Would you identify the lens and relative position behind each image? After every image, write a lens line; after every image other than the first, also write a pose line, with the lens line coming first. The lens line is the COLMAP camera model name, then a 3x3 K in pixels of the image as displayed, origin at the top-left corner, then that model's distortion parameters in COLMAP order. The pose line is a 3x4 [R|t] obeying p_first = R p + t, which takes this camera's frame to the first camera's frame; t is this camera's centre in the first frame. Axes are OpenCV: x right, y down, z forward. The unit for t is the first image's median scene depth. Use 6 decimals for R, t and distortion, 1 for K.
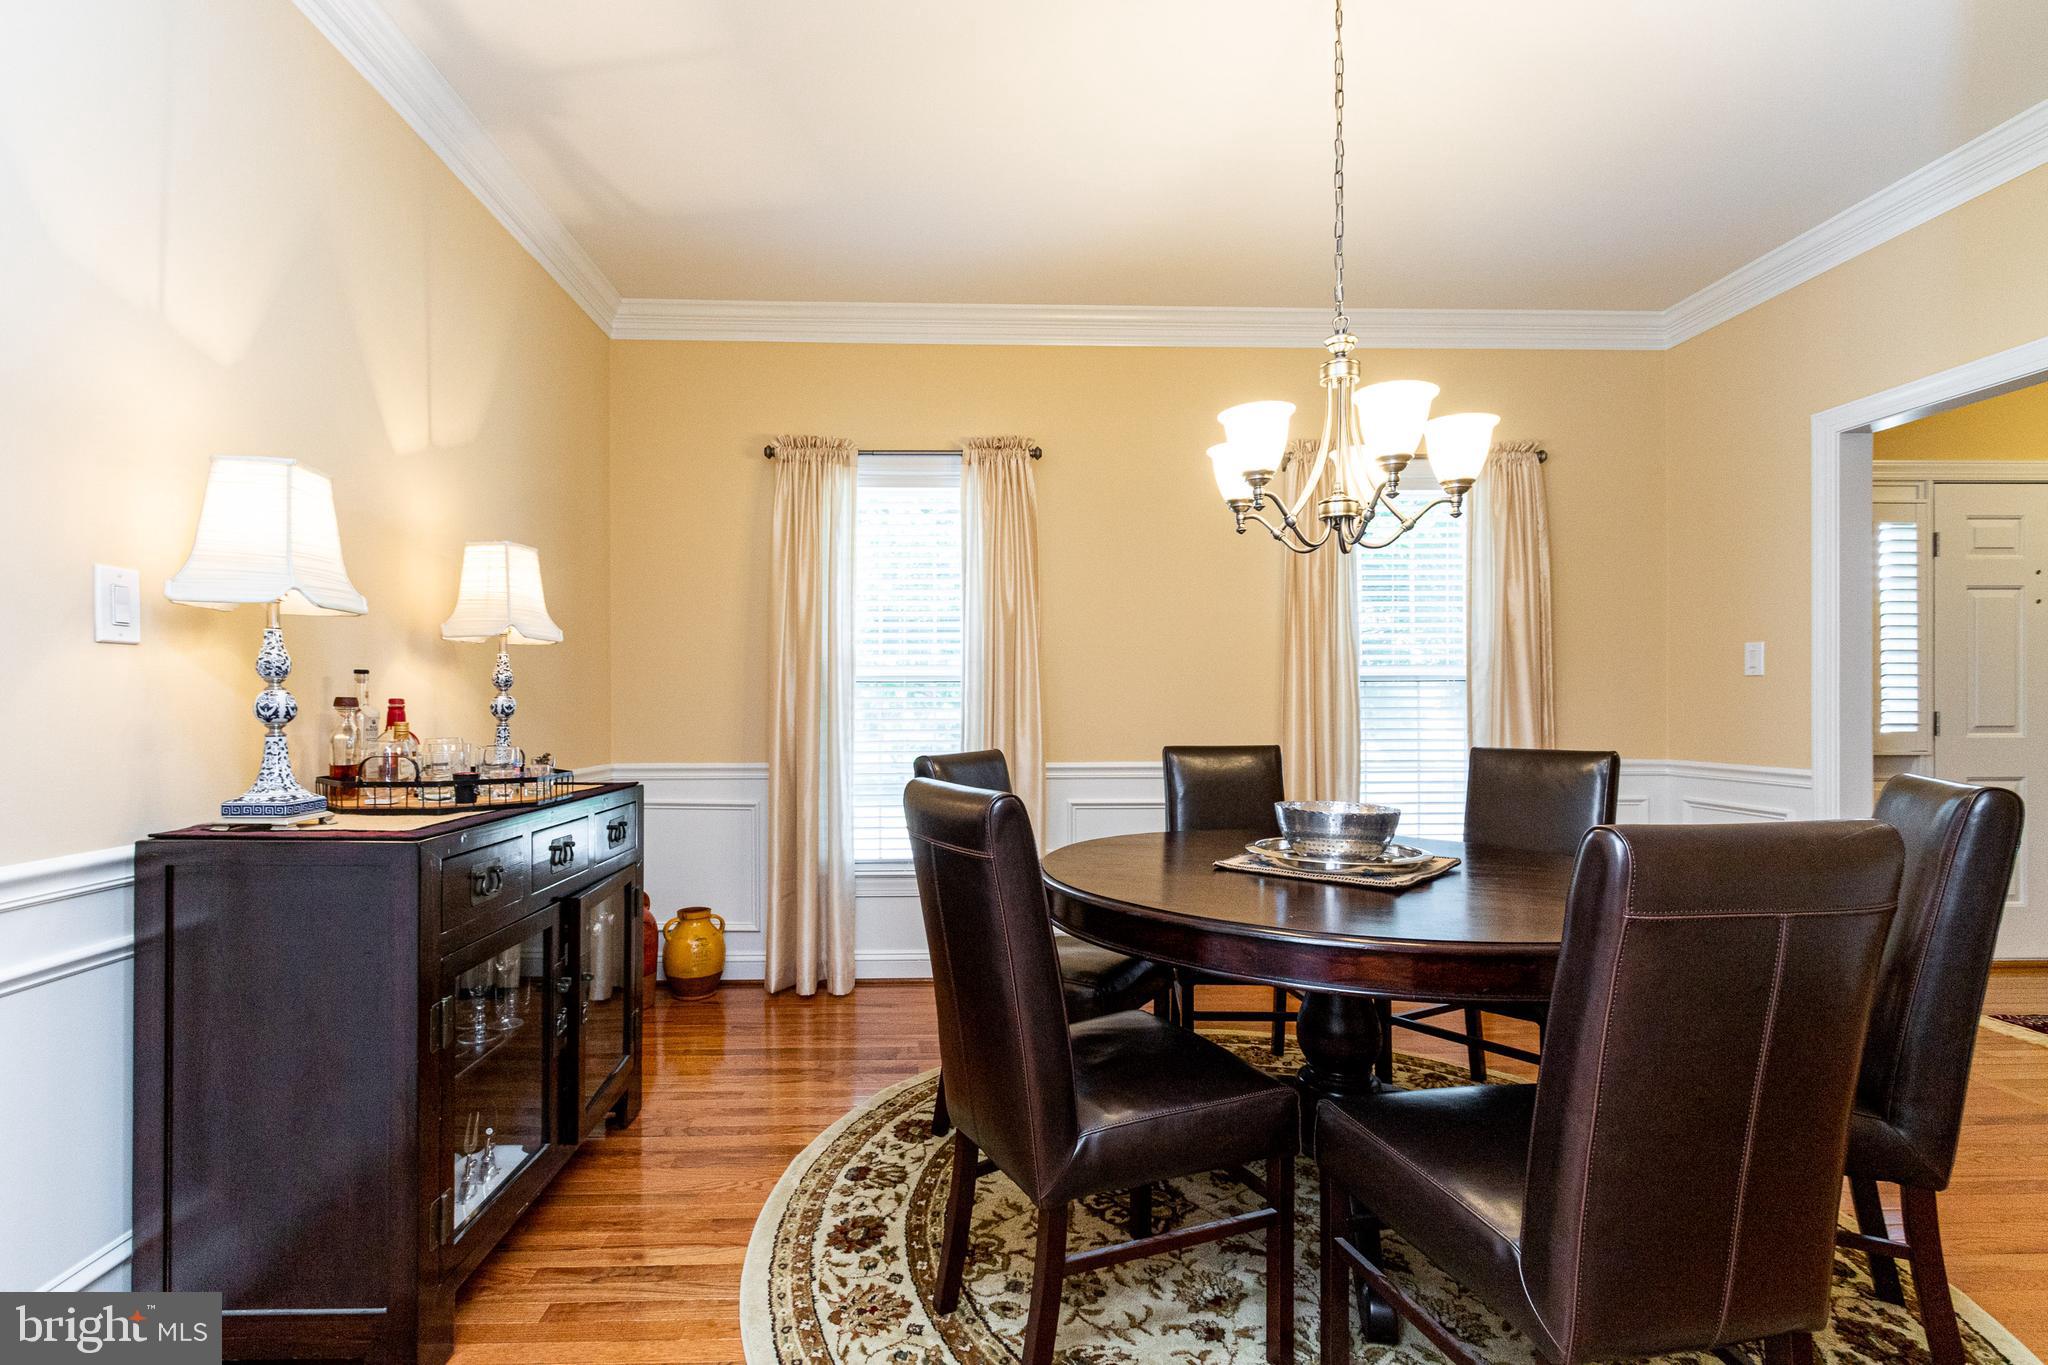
lens RADIAL K [[953.5, 0, 1019.6], [0, 953.5, 699.6], [0, 0, 1]] dist [-0.001928, 0.000331]
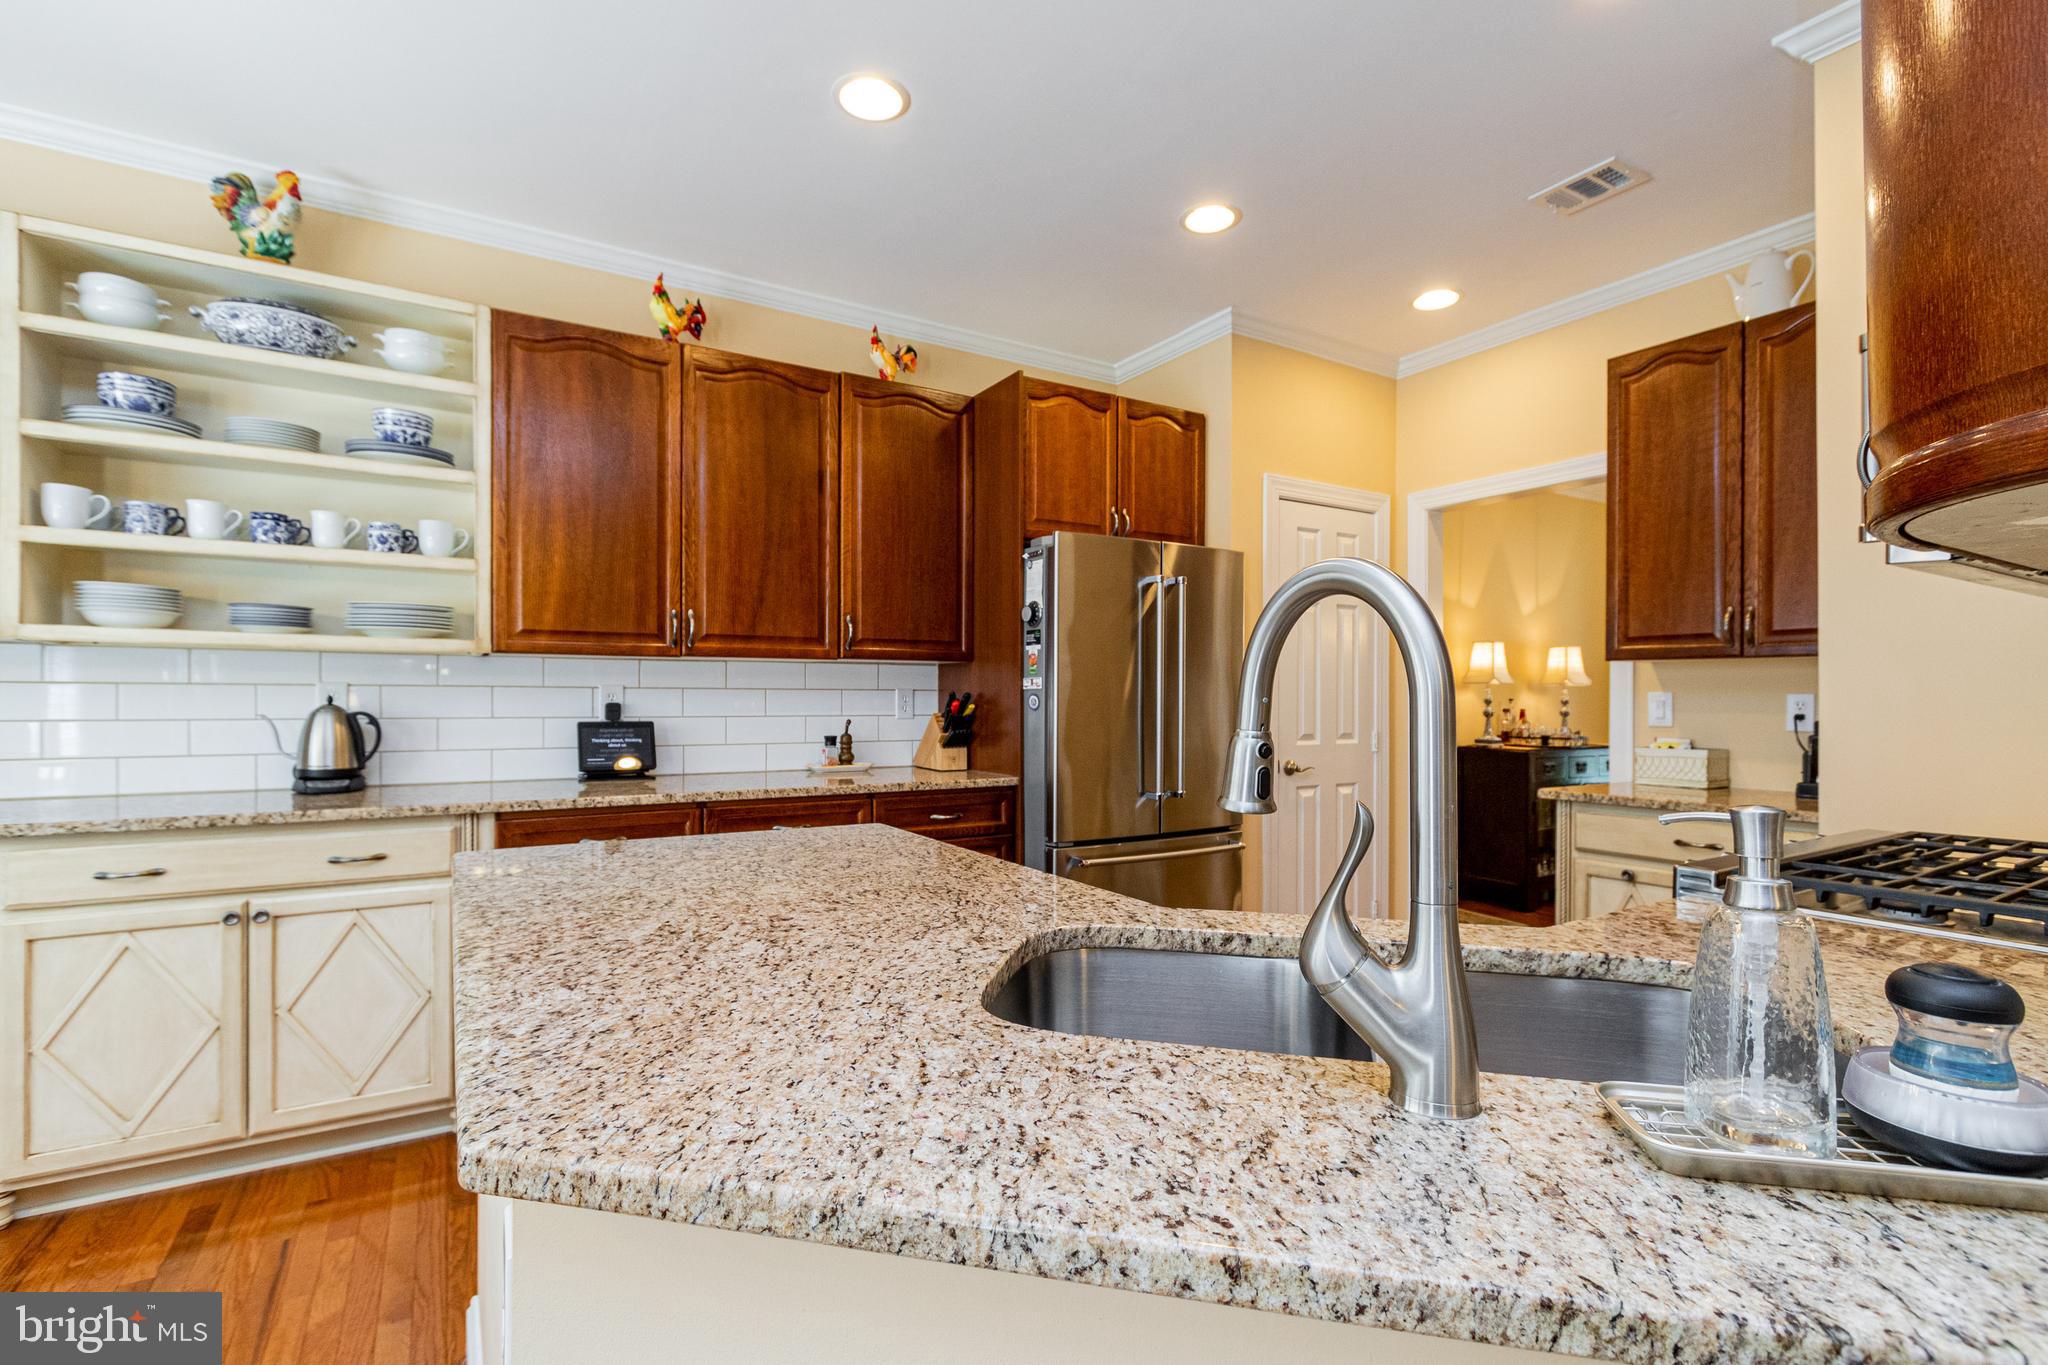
lens RADIAL K [[953.5, 0, 983.0], [0, 953.5, 705.5], [0, 0, 1]] dist [-0.001928, 0.000331]
pose [[0.456967, 0.017300, -0.889315, 1.144091], [-0.002387, 0.999831, 0.018223, -0.059574], [0.889481, -0.006204, 0.456931, -1.740372]]
